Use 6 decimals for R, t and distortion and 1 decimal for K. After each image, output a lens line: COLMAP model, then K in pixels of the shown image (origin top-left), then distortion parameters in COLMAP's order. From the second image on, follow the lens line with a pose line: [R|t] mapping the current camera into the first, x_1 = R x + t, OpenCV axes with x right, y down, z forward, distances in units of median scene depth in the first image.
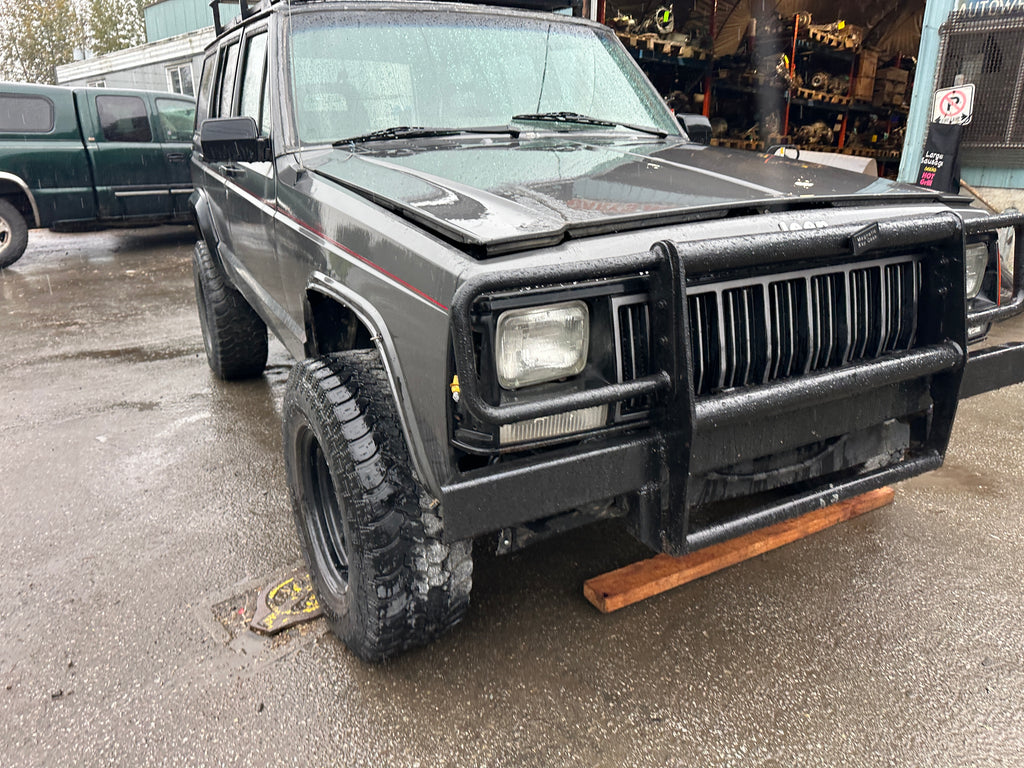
lens RADIAL K [[722.7, 0, 517.7], [0, 722.7, 392.7], [0, 0, 1]] dist [0.035570, -0.039869]
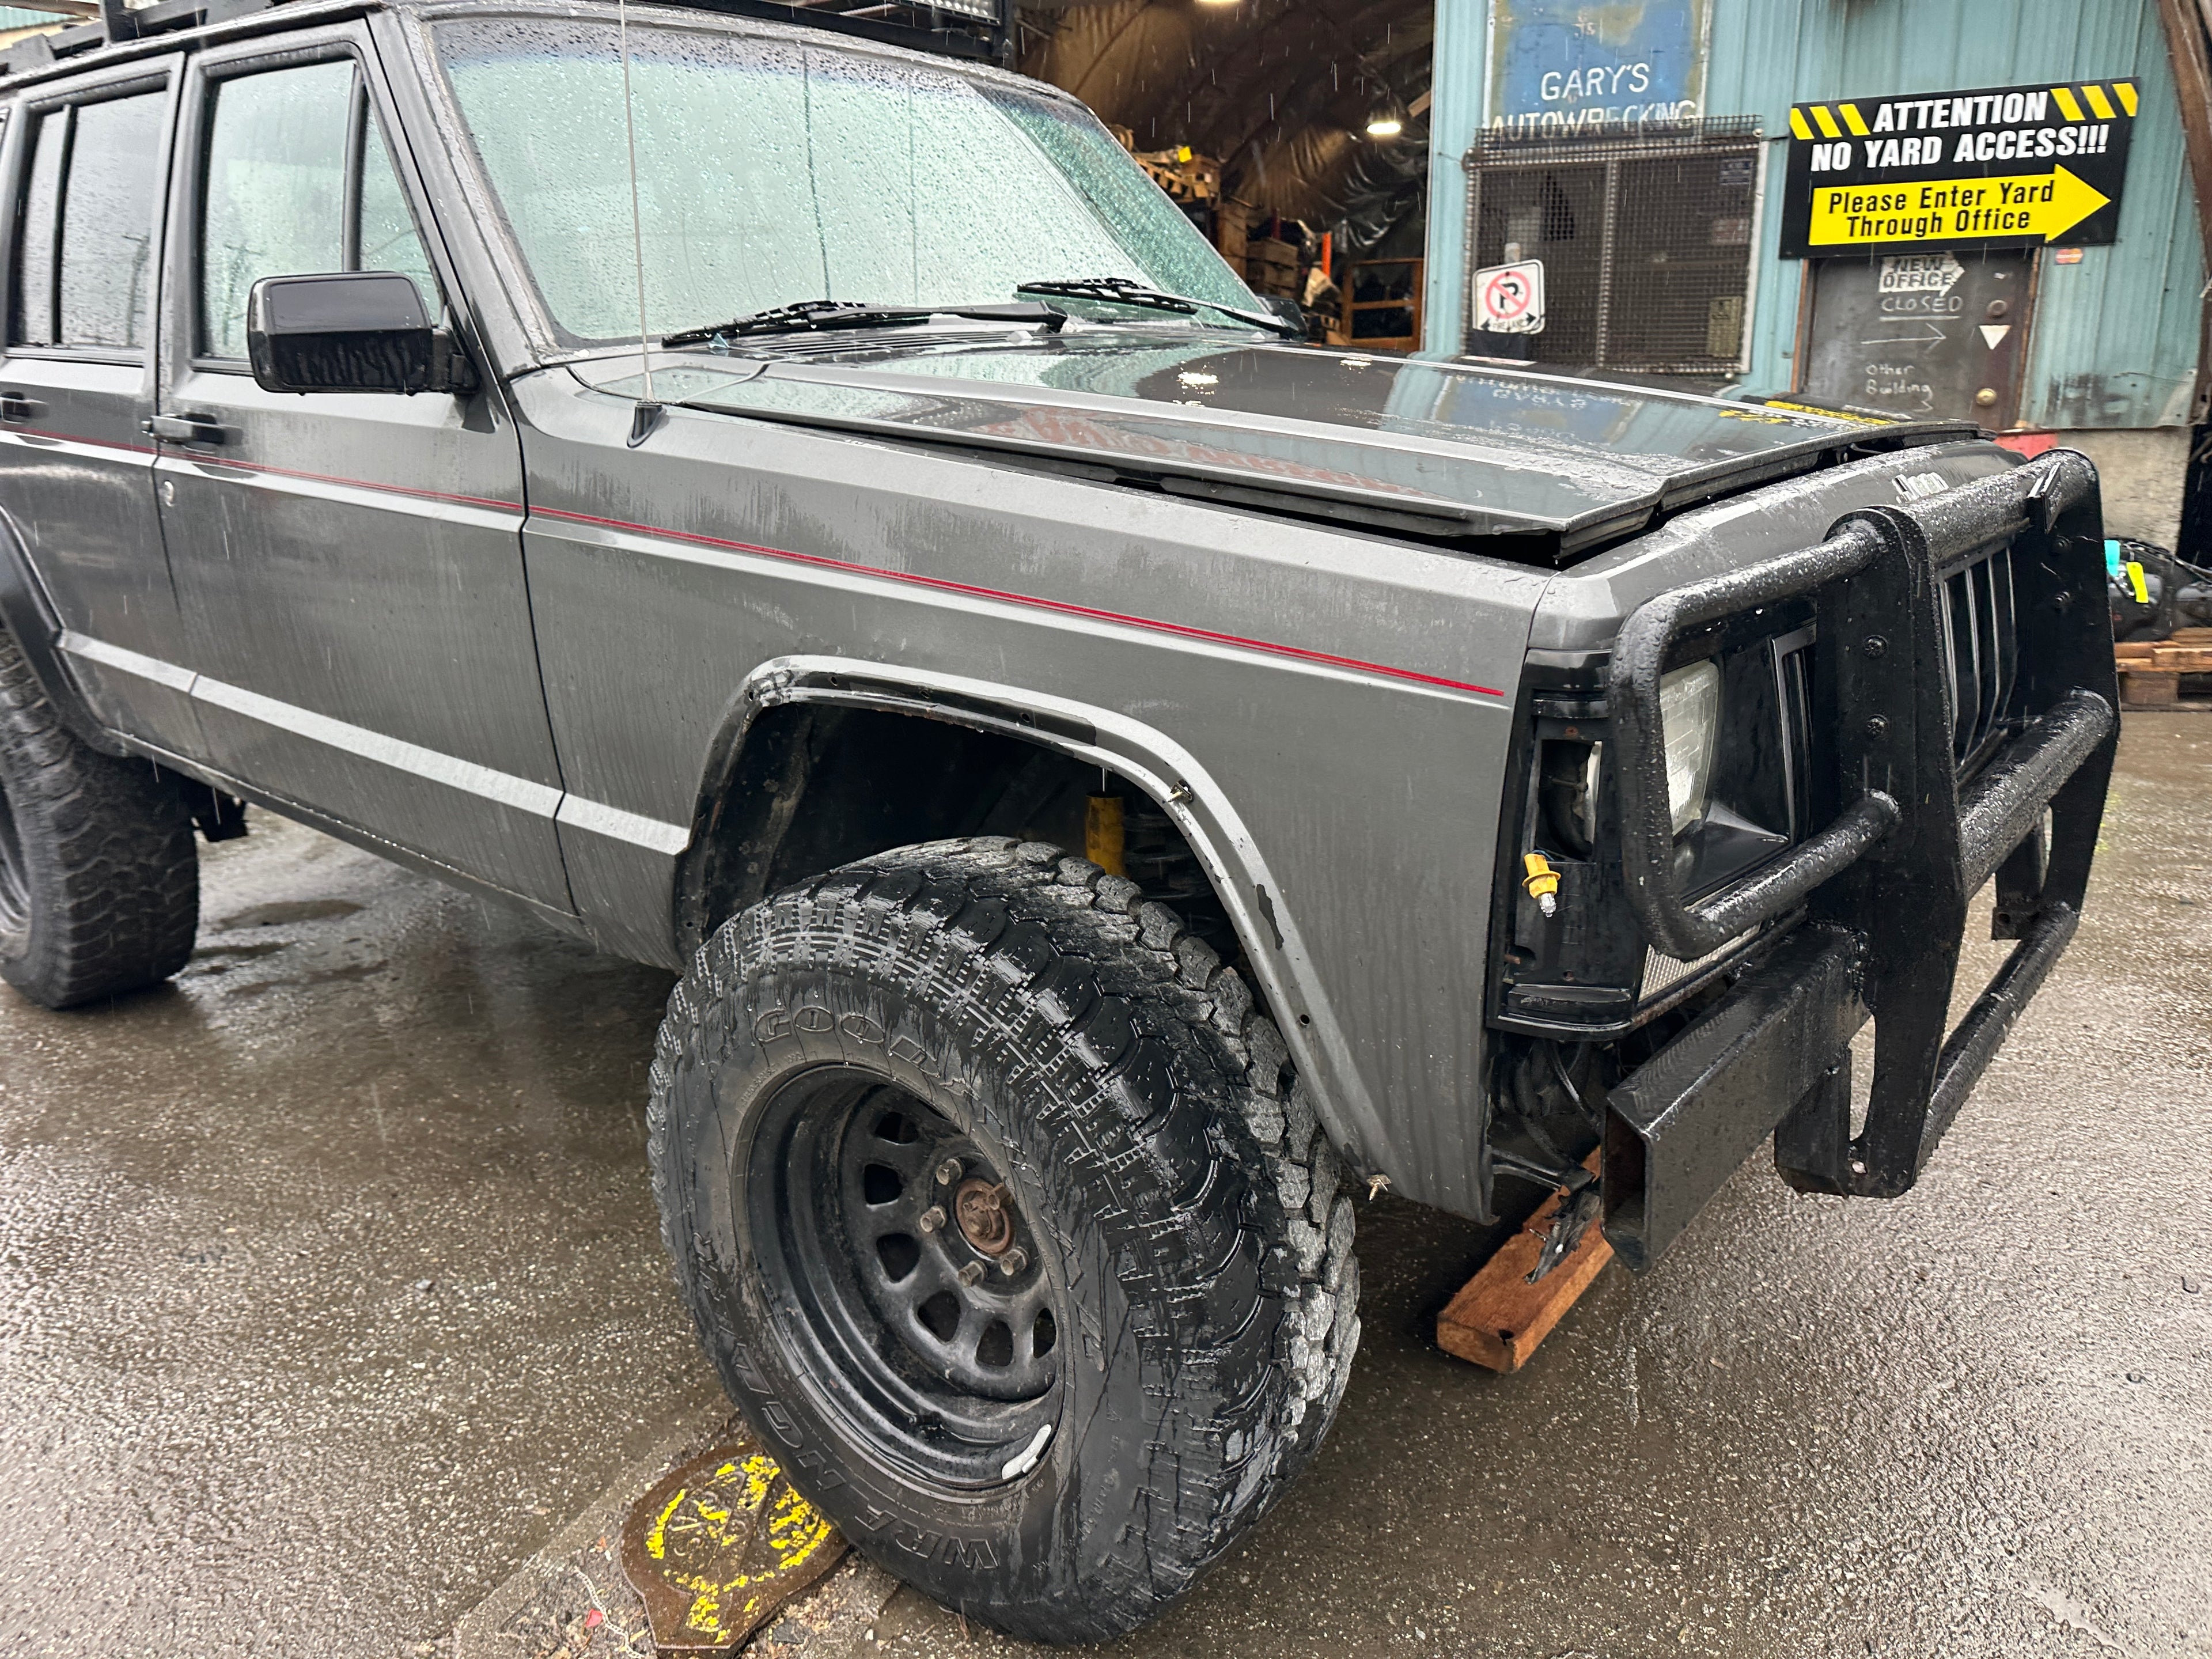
lens RADIAL K [[1561.1, 0, 1119.6], [0, 1561.1, 814.3], [0, 0, 1]] dist [0.035570, -0.039869]
pose [[0.923831, -0.110017, 0.366651, -0.400584], [0.133807, 0.990199, -0.040028, -0.026672], [-0.358653, 0.086040, 0.929497, 0.165919]]
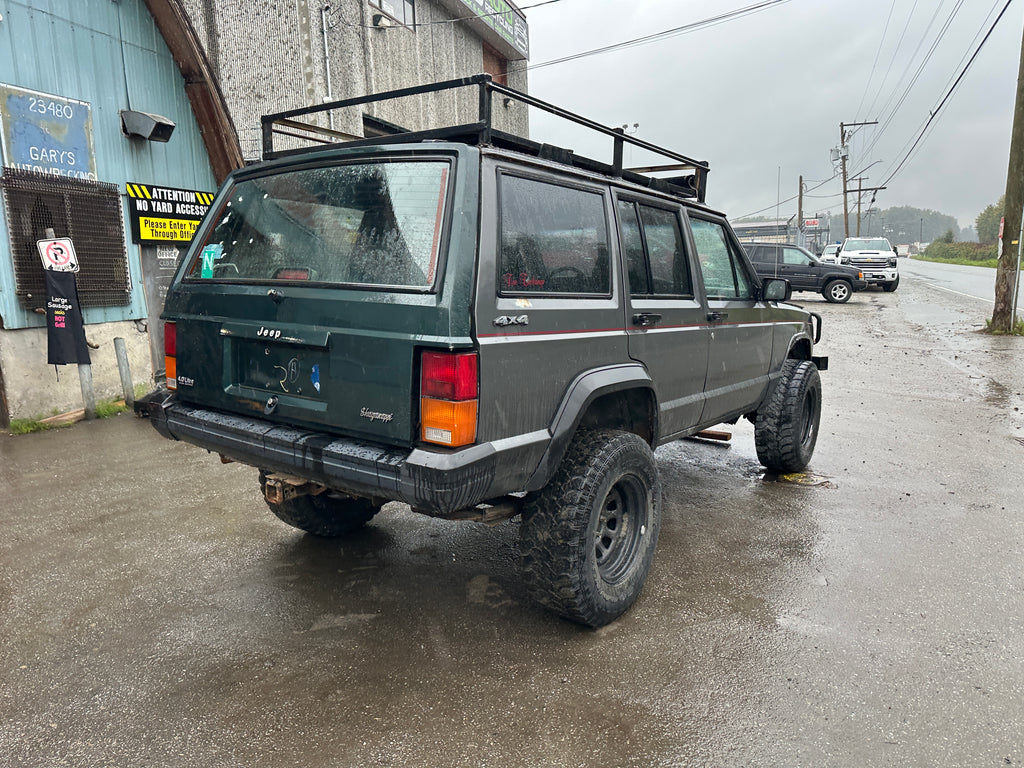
lens RADIAL K [[722.7, 0, 516.7], [0, 722.7, 388.5], [0, 0, 1]] dist [0.035570, -0.039869]
pose [[-0.432134, -0.141598, 0.890623, -2.032841], [0.299941, 0.908803, 0.290021, -0.965628], [-0.850468, 0.392462, -0.350254, 2.612454]]
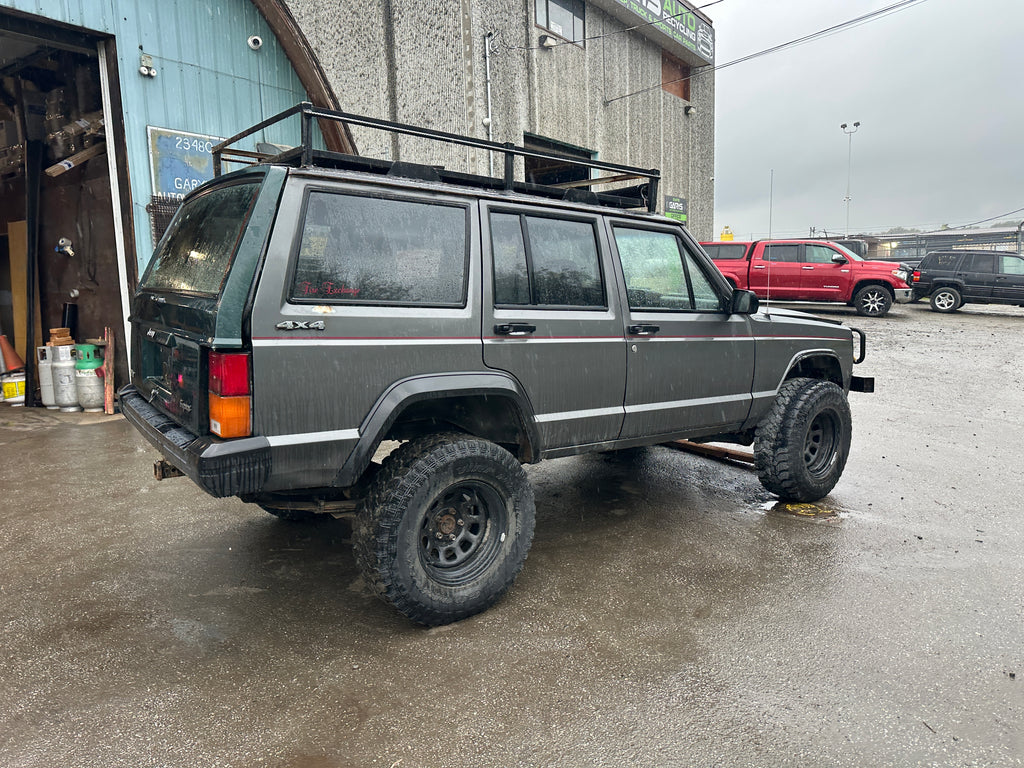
lens RADIAL K [[722.7, 0, 516.8], [0, 722.7, 386.9], [0, 0, 1]] dist [0.035570, -0.039869]
pose [[-0.156754, -0.138982, 0.977810, -2.294894], [0.326280, 0.927174, 0.184091, -0.741069], [-0.932186, 0.347896, -0.099991, 1.980007]]
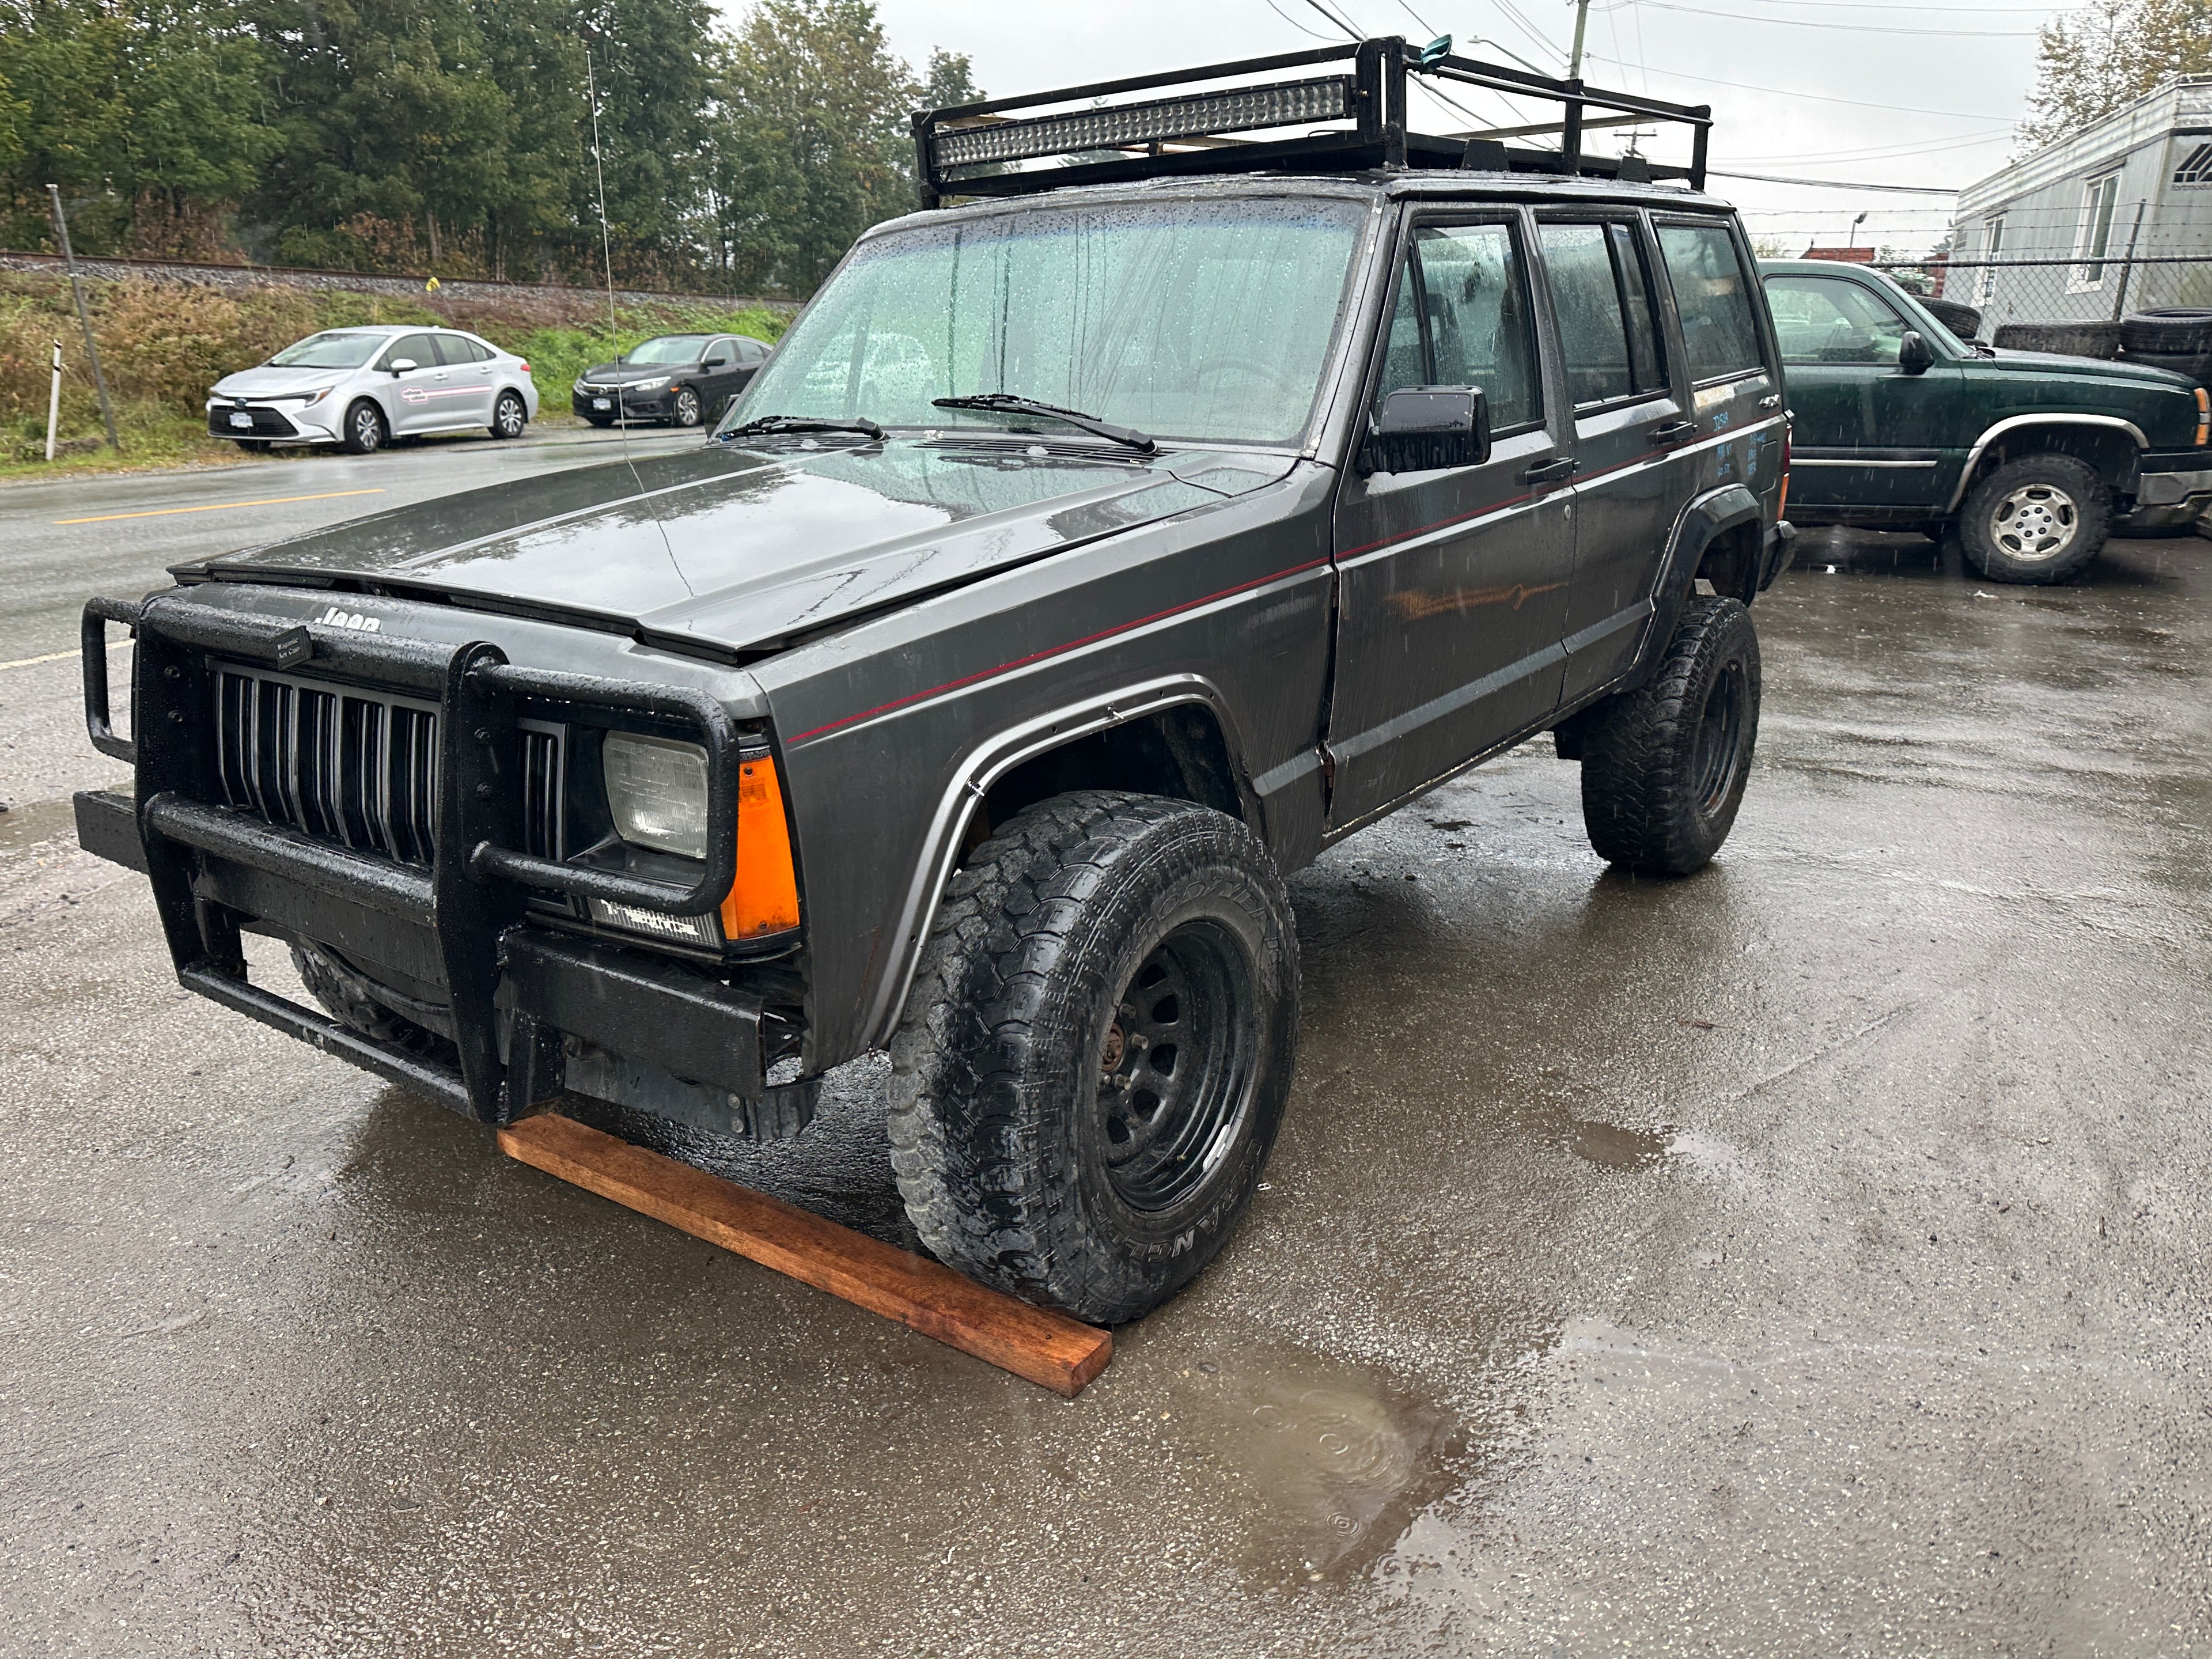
lens RADIAL K [[1561.1, 0, 1108.4], [0, 1561.1, 840.1], [0, 0, 1]] dist [0.035570, -0.039869]
pose [[0.428635, 0.274567, -0.860747, 1.492445], [-0.286697, 0.944800, 0.158610, -0.350459], [0.856783, 0.178788, 0.483692, 0.705809]]
